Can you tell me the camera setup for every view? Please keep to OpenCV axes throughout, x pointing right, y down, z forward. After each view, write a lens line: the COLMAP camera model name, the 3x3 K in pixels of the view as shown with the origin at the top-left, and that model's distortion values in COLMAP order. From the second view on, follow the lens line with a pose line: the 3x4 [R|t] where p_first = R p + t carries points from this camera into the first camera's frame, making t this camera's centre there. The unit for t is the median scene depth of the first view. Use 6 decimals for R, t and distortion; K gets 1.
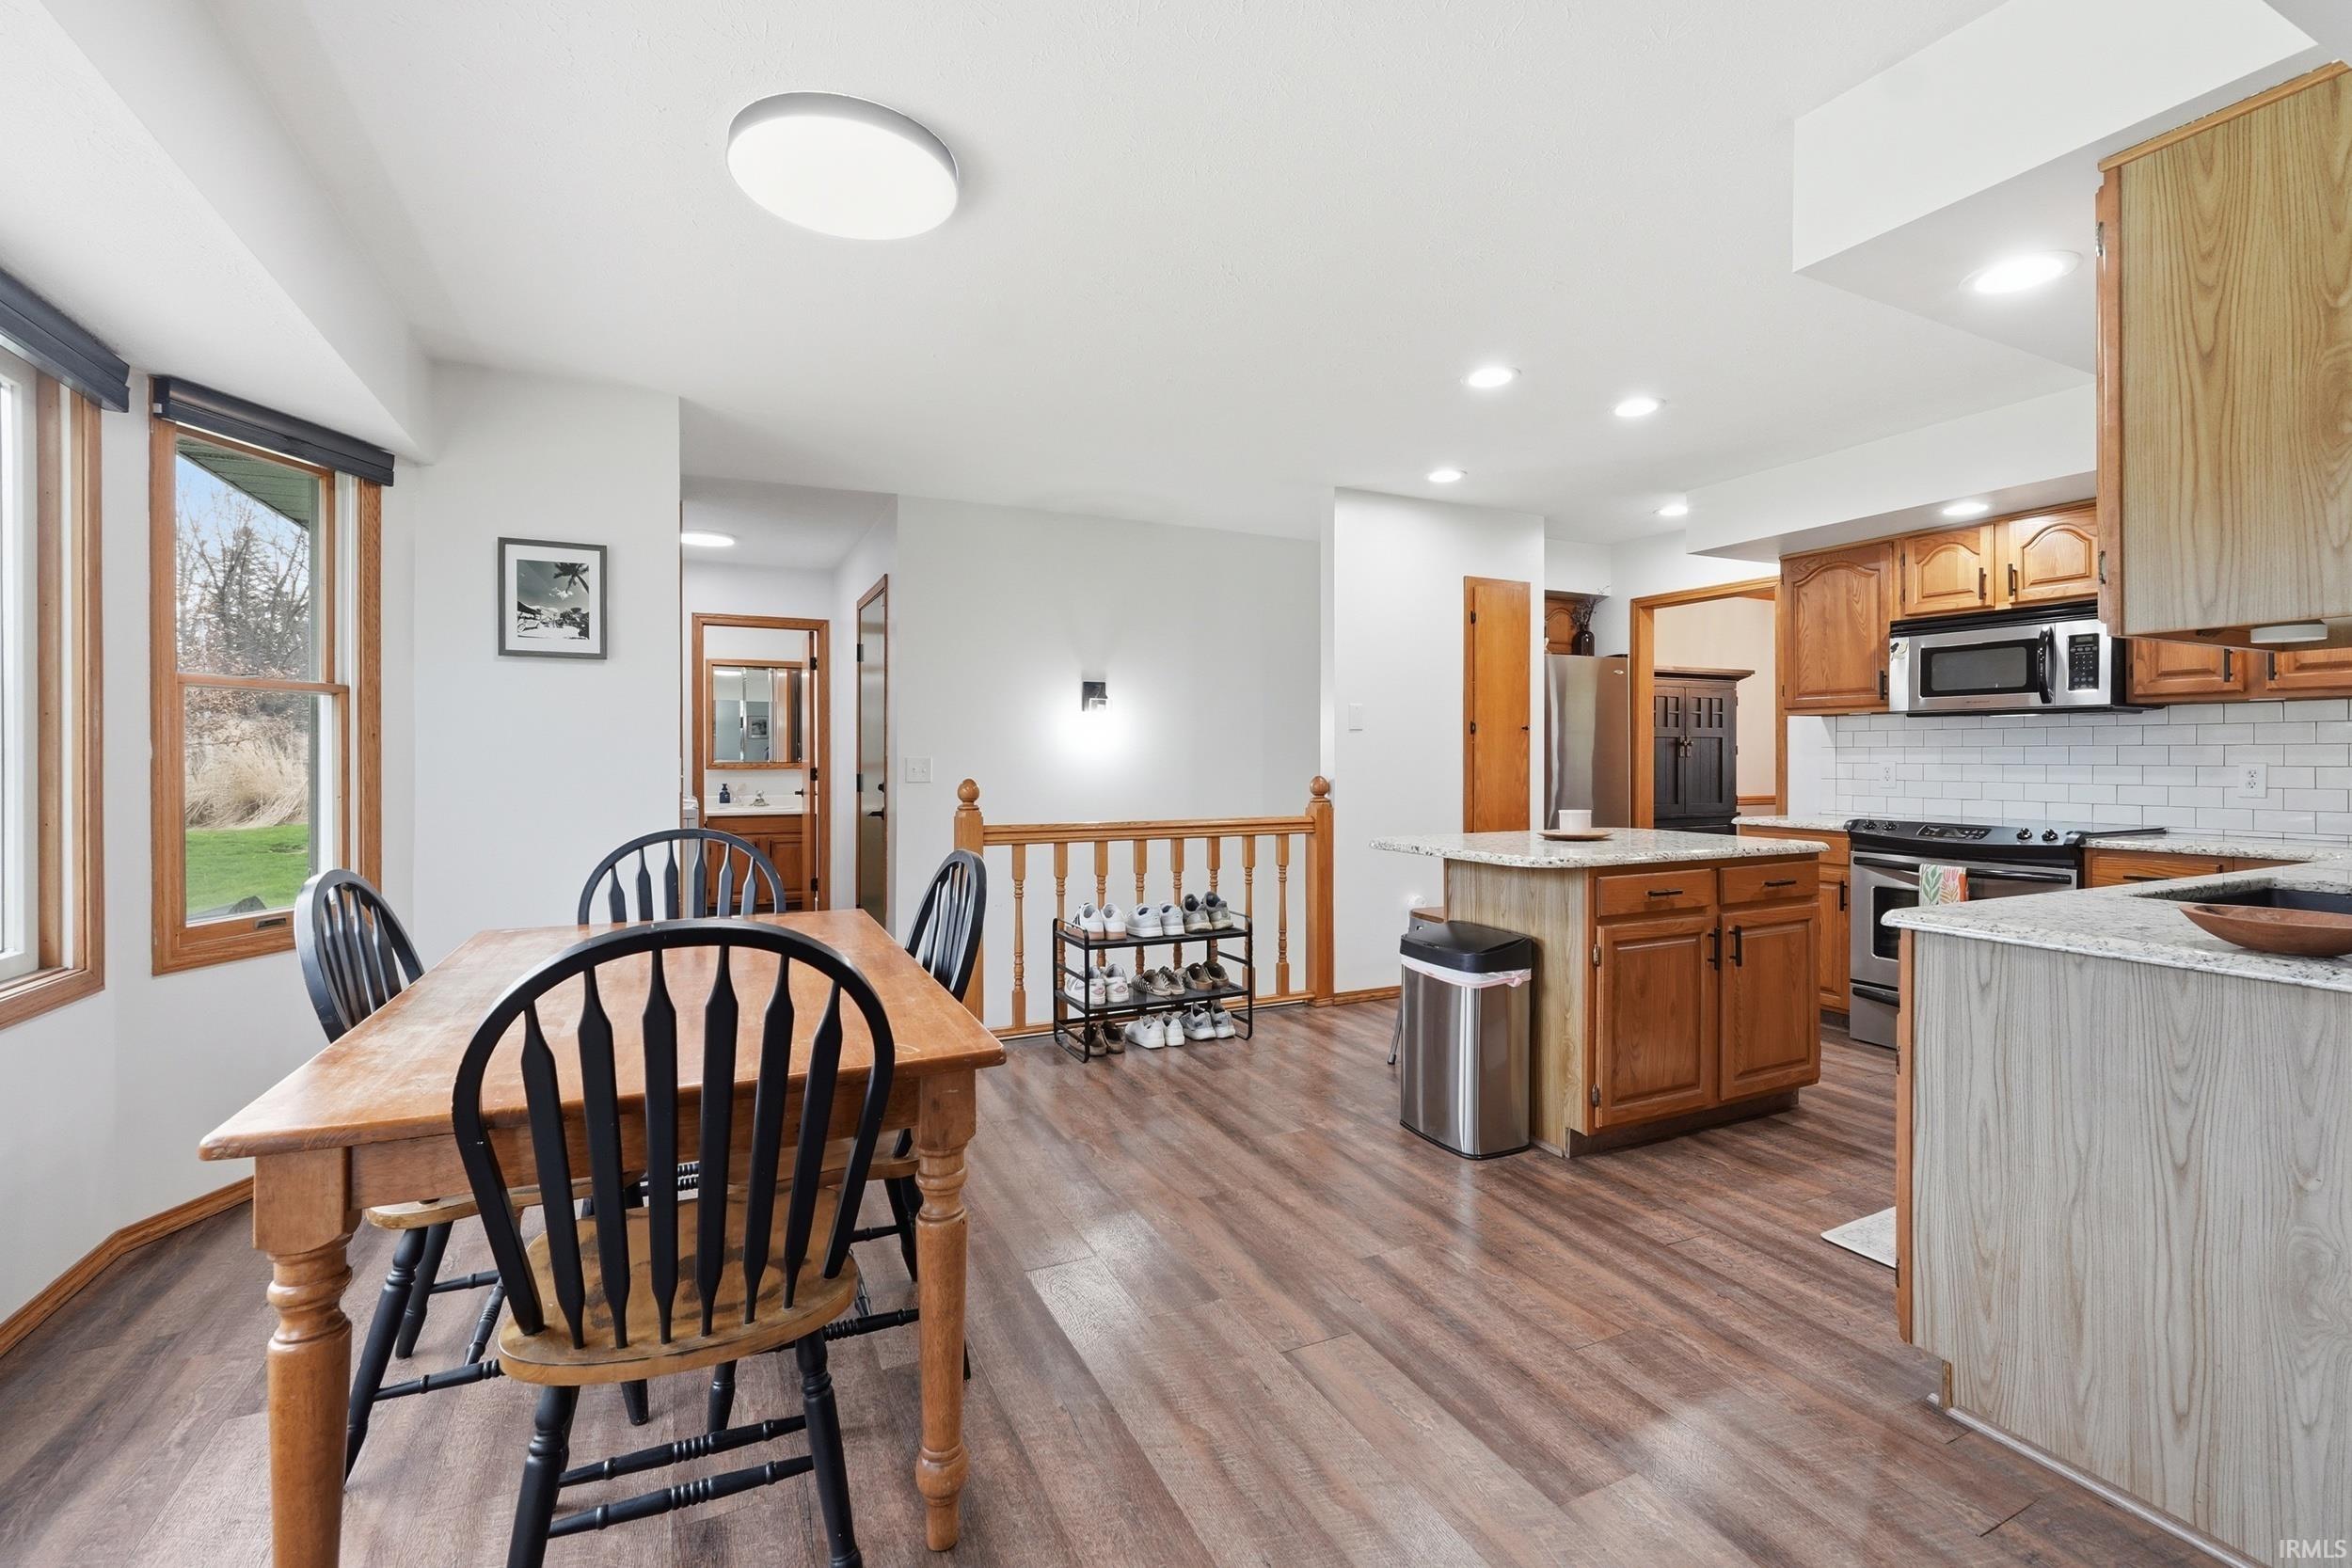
lens RADIAL K [[1002.2, 0, 1177.7], [0, 1002.2, 770.2], [0, 0, 1]] dist [-0.000105, 0.000720]
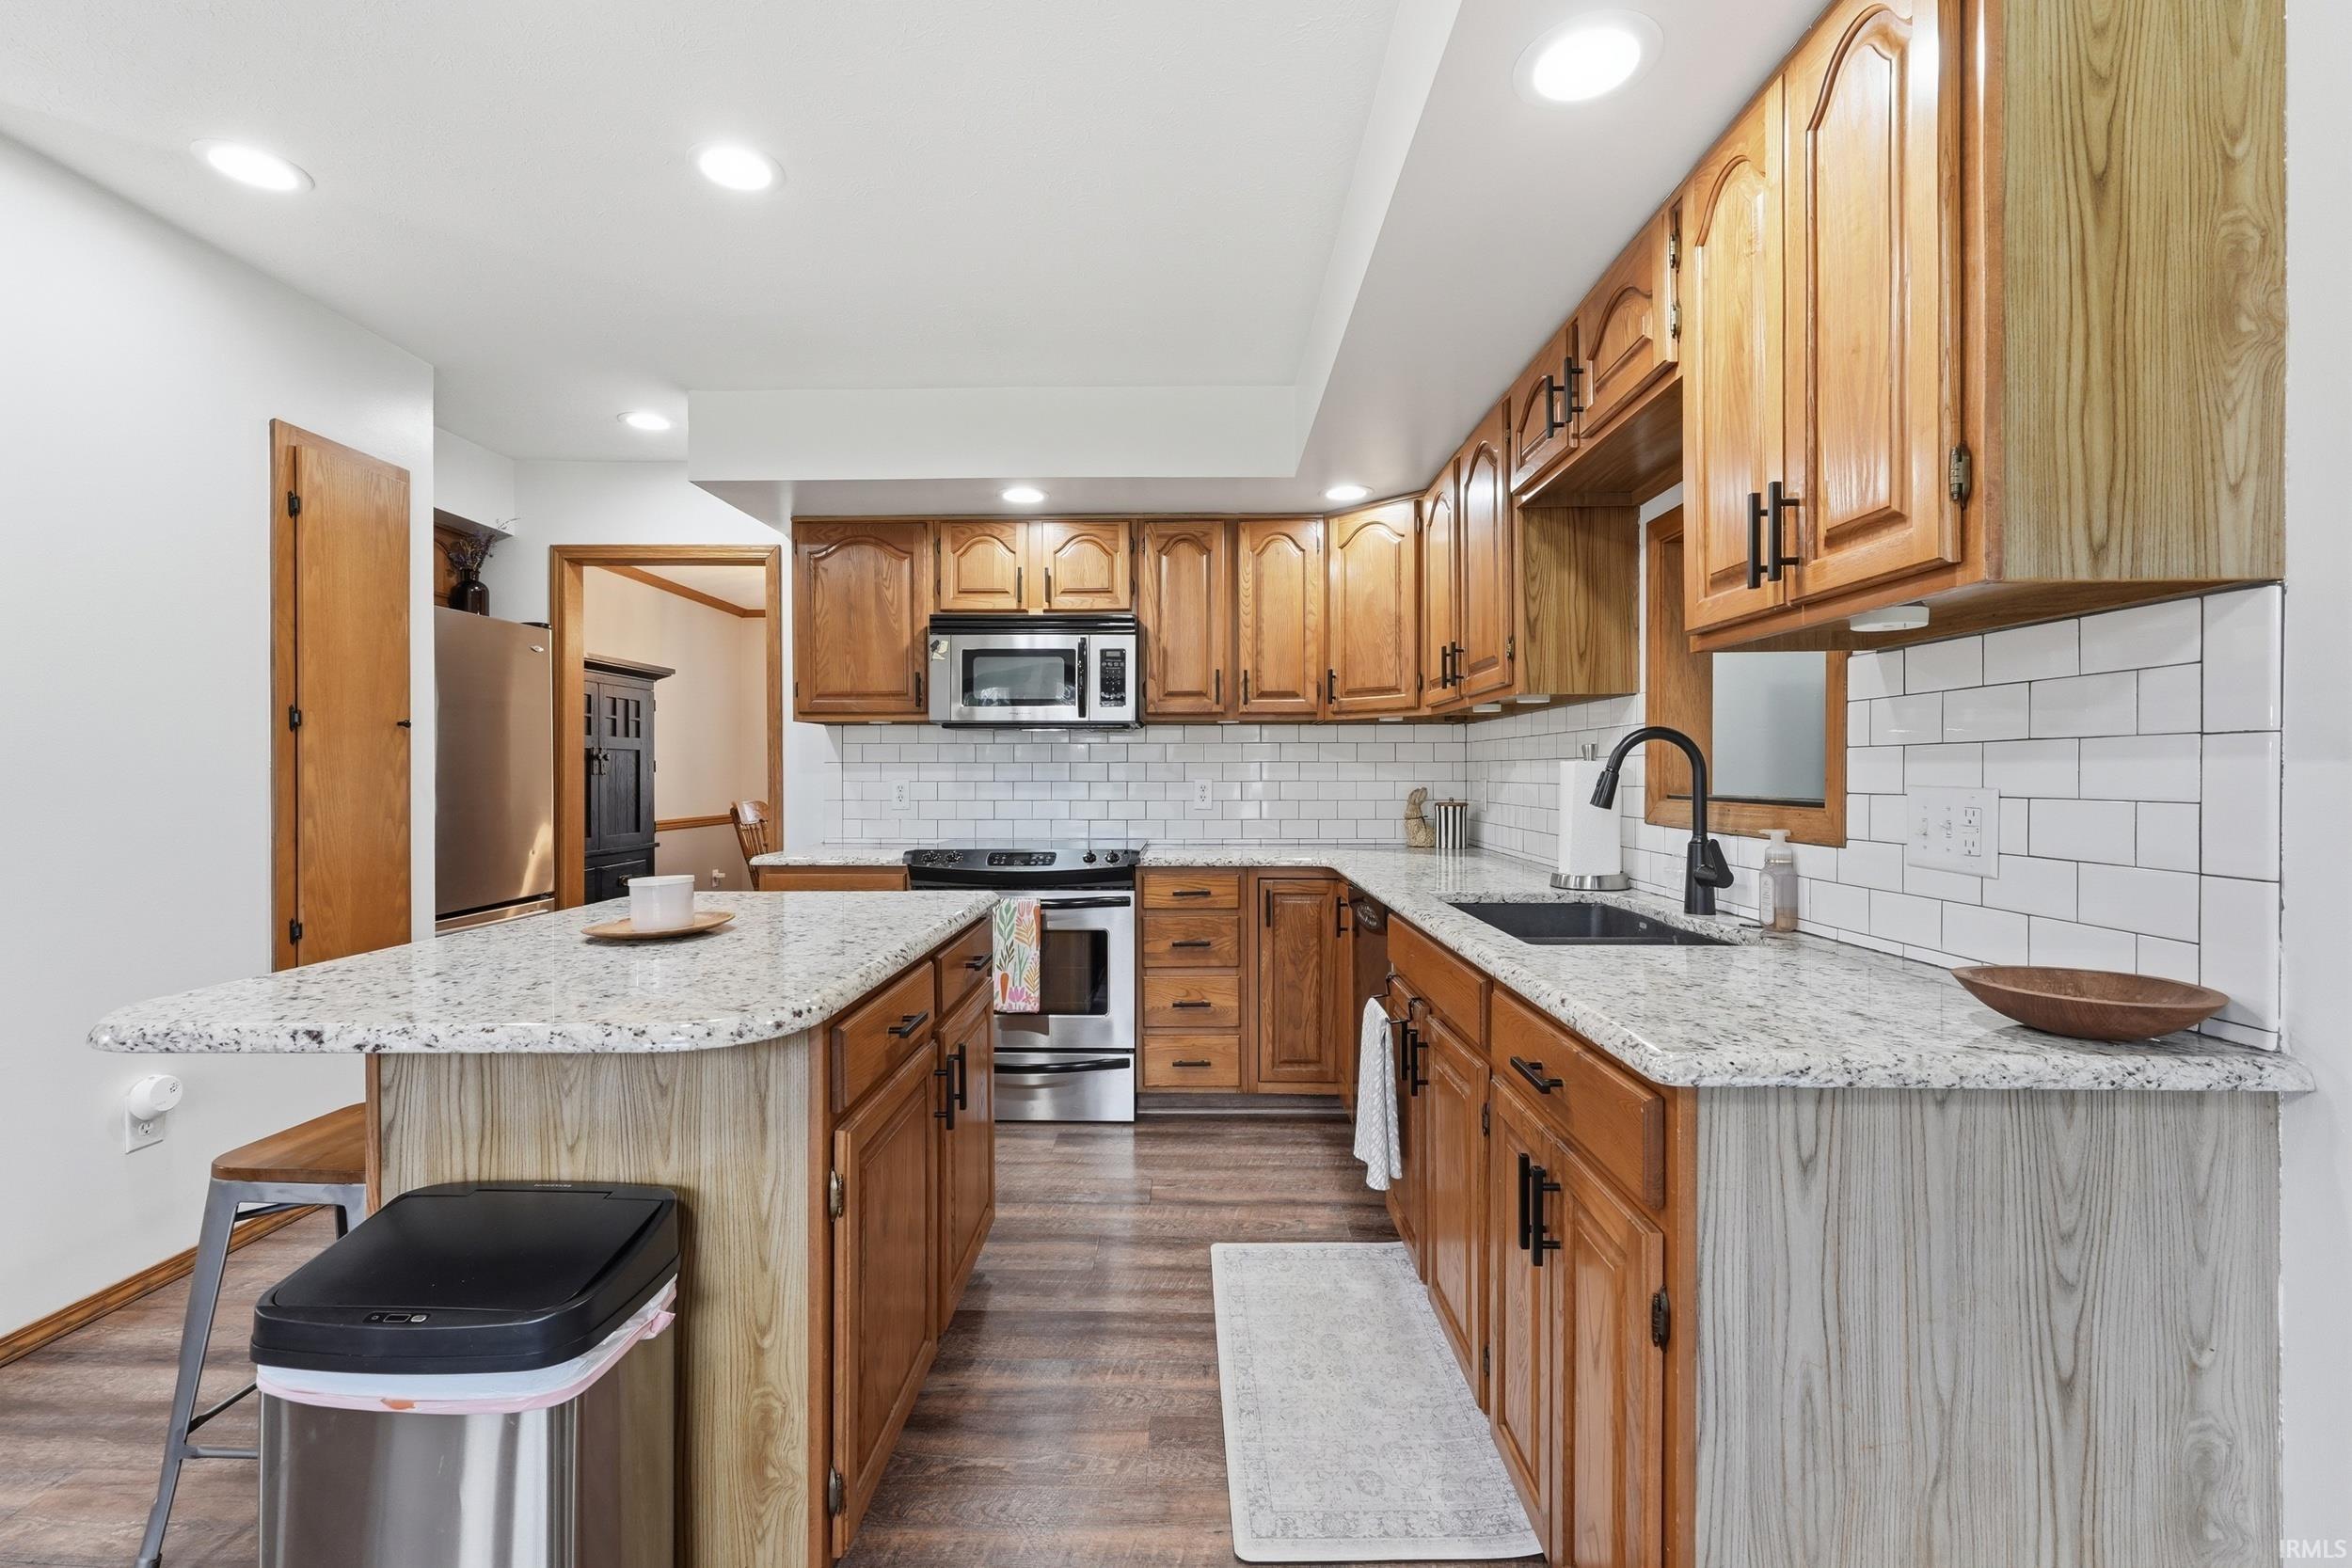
lens RADIAL K [[1002.2, 0, 1180.3], [0, 1002.2, 776.5], [0, 0, 1]] dist [-0.000105, 0.000720]
pose [[0.452043, -0.003117, 0.891991, 0.070901], [0.013758, 0.999899, -0.003479, -0.007780], [-0.891890, 0.013845, 0.452040, 0.638570]]
